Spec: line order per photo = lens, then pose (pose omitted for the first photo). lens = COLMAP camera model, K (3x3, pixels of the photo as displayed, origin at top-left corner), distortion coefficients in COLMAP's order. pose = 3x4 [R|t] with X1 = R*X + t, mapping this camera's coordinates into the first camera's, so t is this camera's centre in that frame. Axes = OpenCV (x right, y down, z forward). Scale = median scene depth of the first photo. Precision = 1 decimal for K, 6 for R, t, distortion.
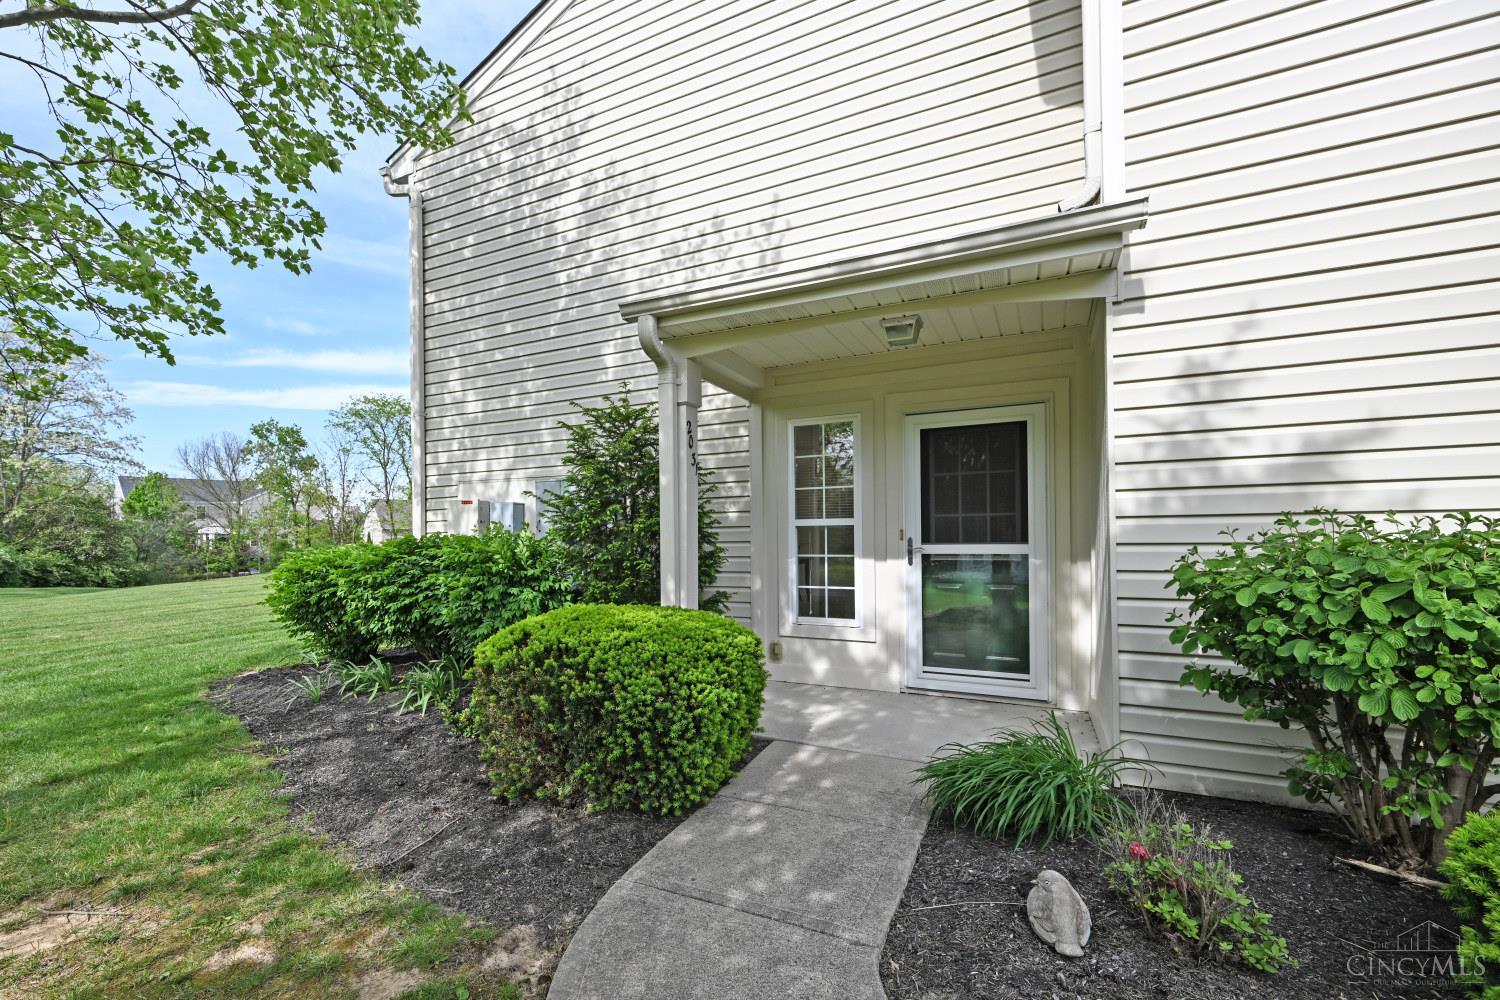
lens RADIAL K [[614.9, 0, 693.7], [0, 614.9, 524.5], [0, 0, 1]] dist [-0.000284, -0.000067]
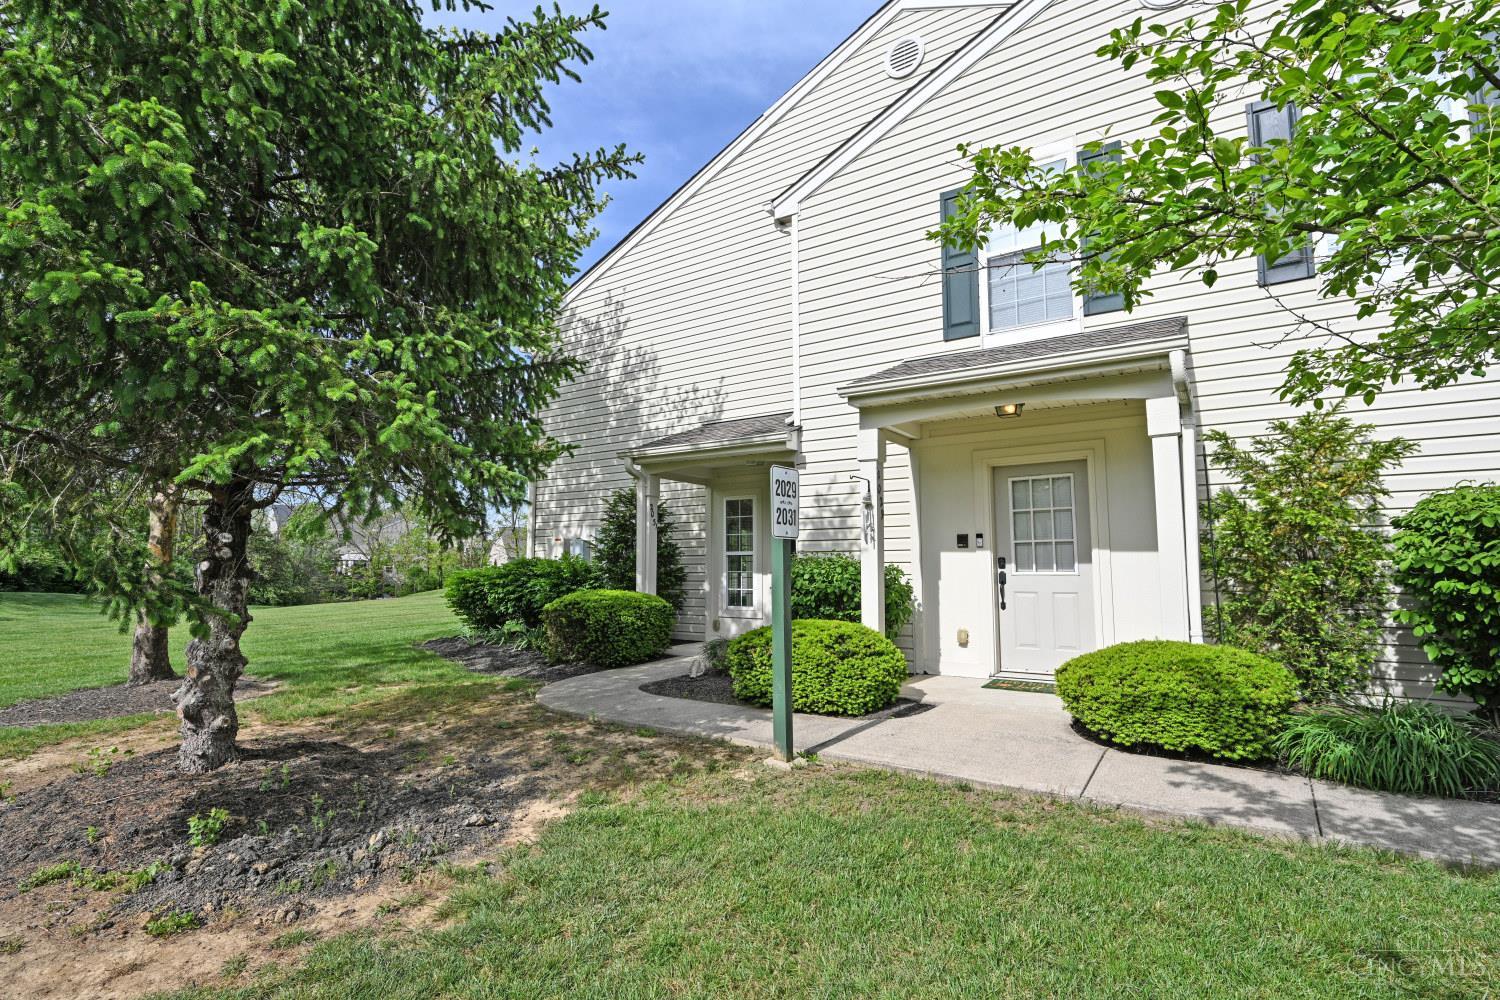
lens RADIAL K [[704.6, 0, 750.0], [0, 704.6, 500.0], [0, 0, 1]] dist [-0.000646, -0.000010]
pose [[0.991302, -0.001383, -0.131601, 0.433531], [-0.008852, 0.996980, -0.077155, -0.001040], [0.131310, 0.077649, 0.988296, -0.890031]]
